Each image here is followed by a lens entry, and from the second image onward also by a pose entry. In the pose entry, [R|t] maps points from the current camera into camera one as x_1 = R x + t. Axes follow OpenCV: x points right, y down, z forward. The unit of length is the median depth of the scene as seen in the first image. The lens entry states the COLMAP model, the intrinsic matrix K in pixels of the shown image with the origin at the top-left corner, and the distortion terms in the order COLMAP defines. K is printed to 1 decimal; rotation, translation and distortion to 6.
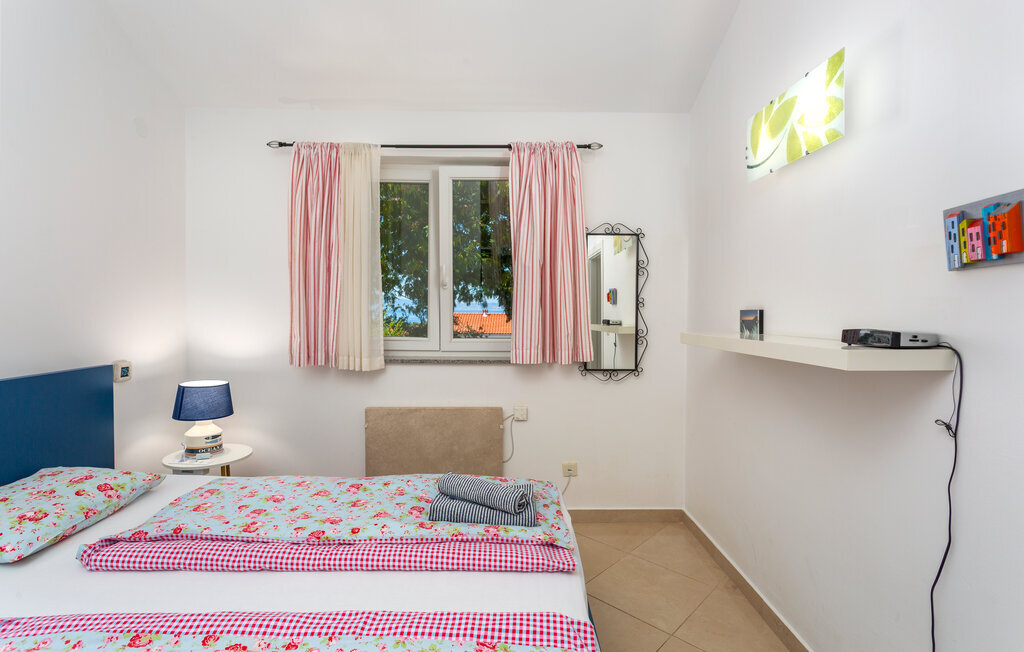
lens RADIAL K [[491.1, 0, 511.1], [0, 491.1, 308.7], [0, 0, 1]] dist [-0.001701, 0.000197]
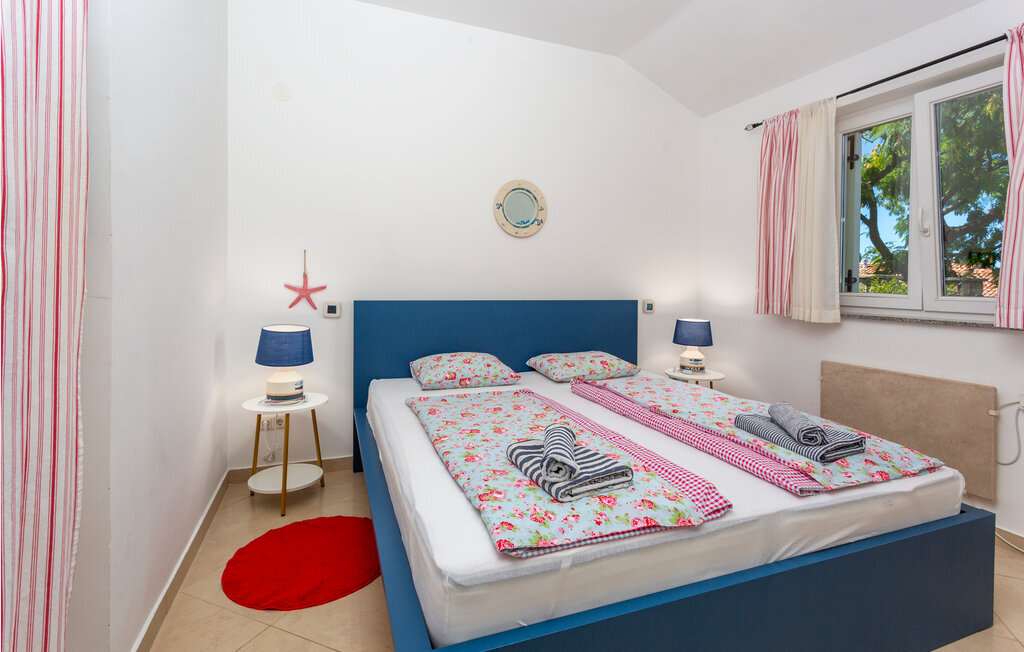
lens RADIAL K [[491.1, 0, 516.3], [0, 491.1, 284.9], [0, 0, 1]] dist [-0.001701, 0.000197]
pose [[0.356717, 0.004850, -0.934200, 0.432741], [-0.018917, 0.999819, -0.002032, 0.061468], [0.934021, 0.018397, 0.356744, 0.051042]]
